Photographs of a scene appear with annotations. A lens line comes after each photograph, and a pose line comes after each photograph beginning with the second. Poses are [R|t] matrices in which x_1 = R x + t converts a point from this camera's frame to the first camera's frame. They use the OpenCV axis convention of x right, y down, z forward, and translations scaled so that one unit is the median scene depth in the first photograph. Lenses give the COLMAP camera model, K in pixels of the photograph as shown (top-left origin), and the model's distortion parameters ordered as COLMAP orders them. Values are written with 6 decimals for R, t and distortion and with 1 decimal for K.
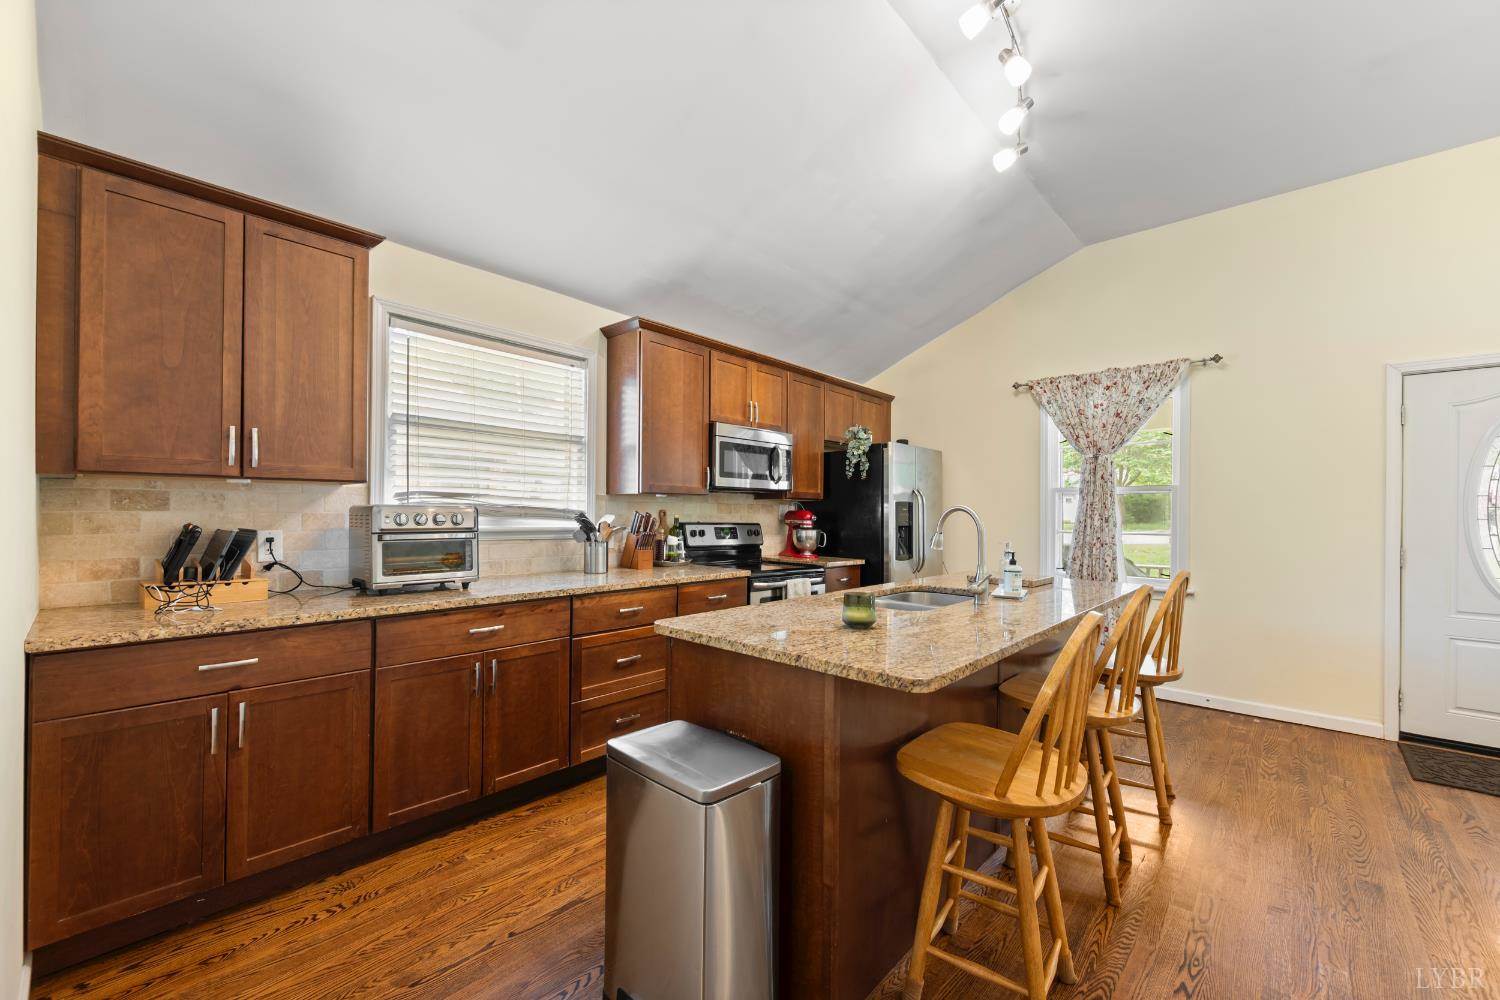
lens RADIAL K [[596.2, 0, 757.7], [0, 596.2, 506.5], [0, 0, 1]] dist [-0.001301, 0.000428]
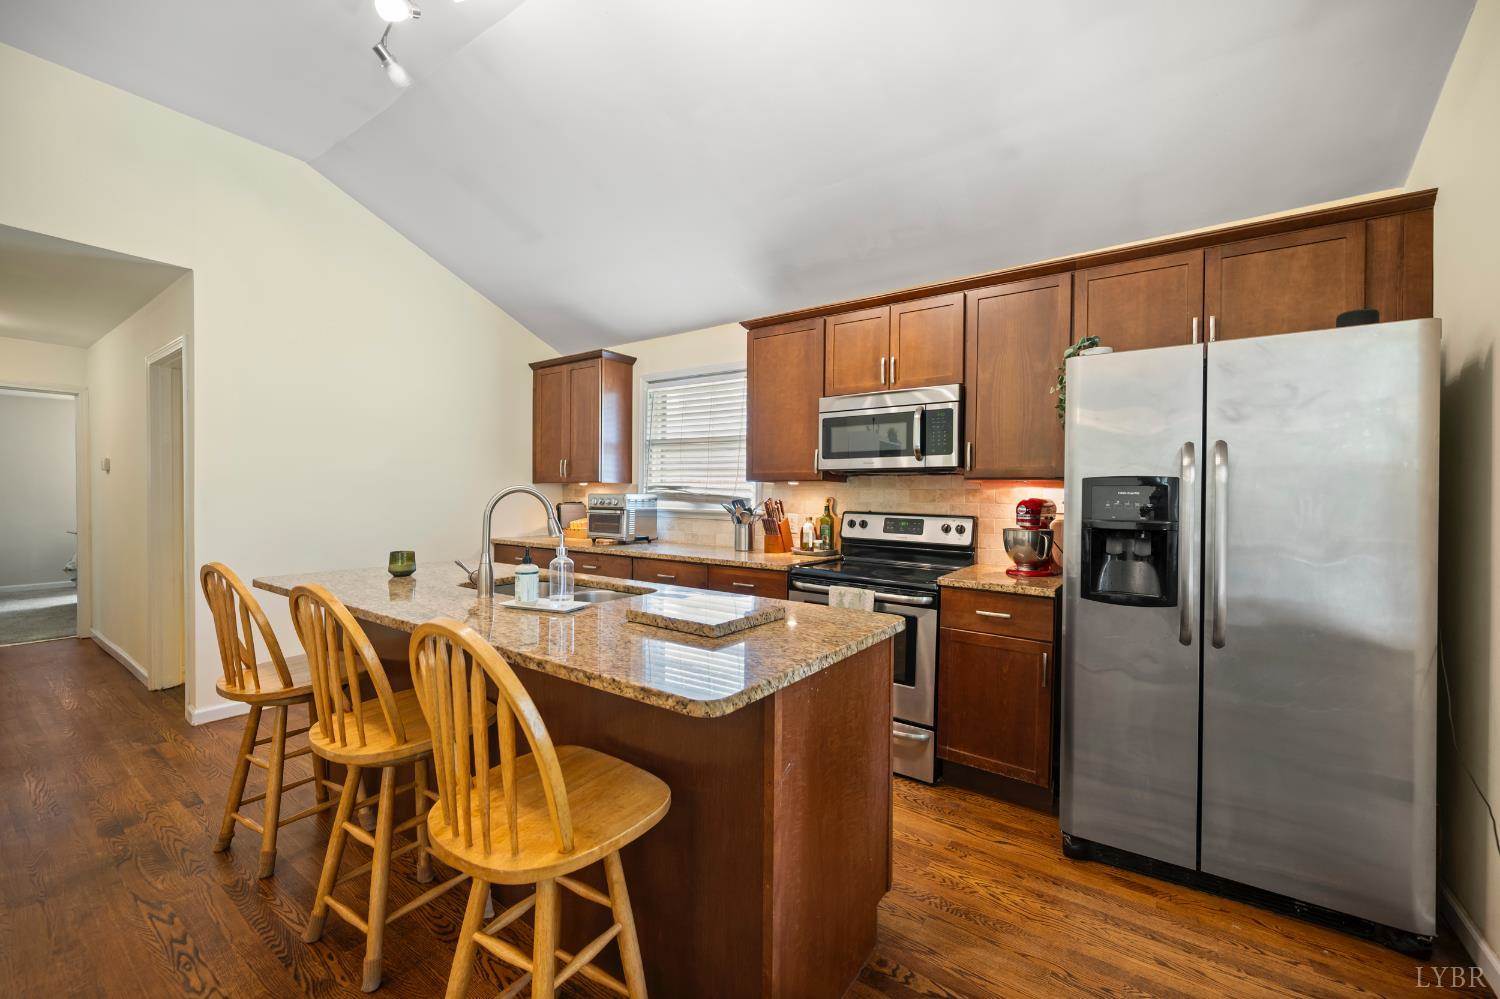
lens RADIAL K [[596.2, 0, 755.7], [0, 596.2, 499.5], [0, 0, 1]] dist [-0.001301, 0.000428]
pose [[0.120019, -0.006393, -0.992751, 0.871406], [-0.001155, 0.999978, -0.006579, 0.017704], [0.992771, 0.001936, 0.120009, 0.868910]]
